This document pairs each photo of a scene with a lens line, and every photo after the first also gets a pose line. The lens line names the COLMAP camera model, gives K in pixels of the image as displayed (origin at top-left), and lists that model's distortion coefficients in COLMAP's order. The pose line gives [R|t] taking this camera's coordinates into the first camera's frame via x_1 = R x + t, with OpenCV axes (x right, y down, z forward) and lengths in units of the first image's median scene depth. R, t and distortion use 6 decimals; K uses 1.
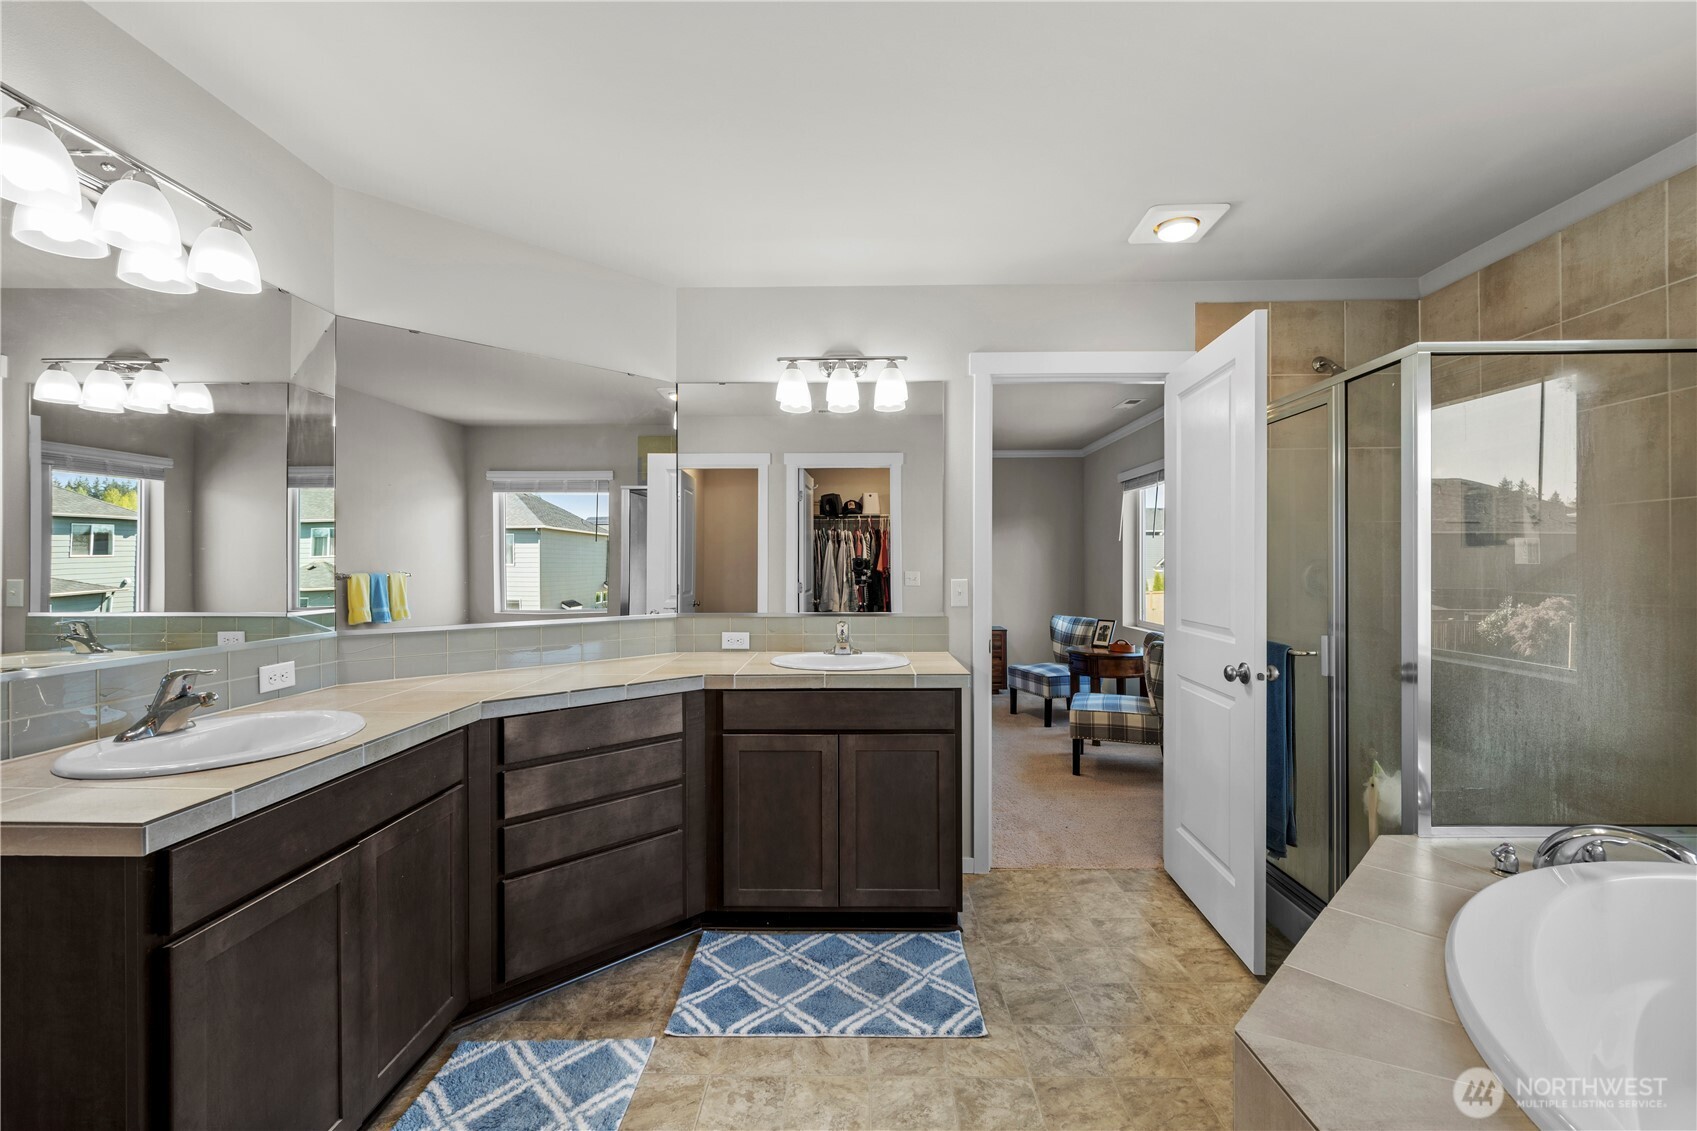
lens RADIAL K [[694.3, 0, 851.2], [0, 694.3, 564.4], [0, 0, 1]] dist [-0.002169, -0.000098]
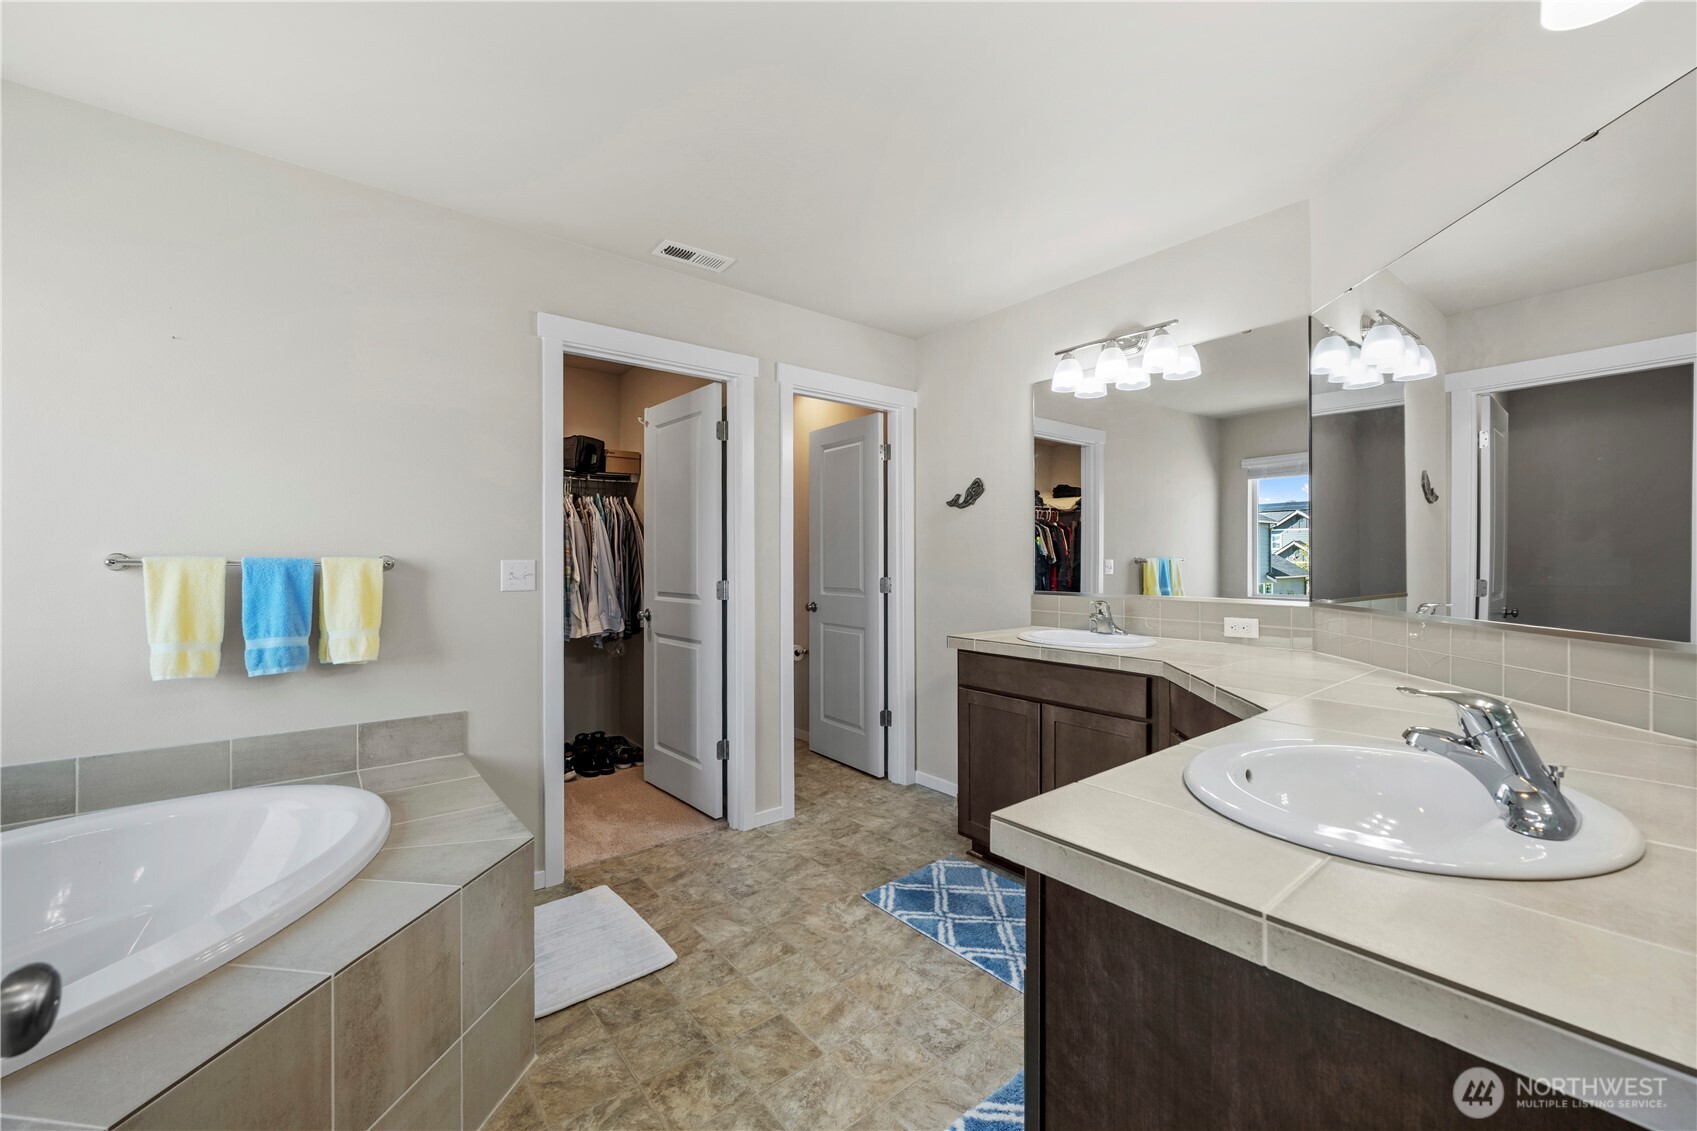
lens RADIAL K [[684.2, 0, 853.1], [0, 684.2, 565.4], [0, 0, 1]] dist [0.001072, 0.000001]
pose [[-0.766438, -0.002893, -0.642312, 0.871562], [-0.003496, 0.999994, -0.000332, 0.029947], [0.642309, 0.001991, -0.766443, 1.757027]]
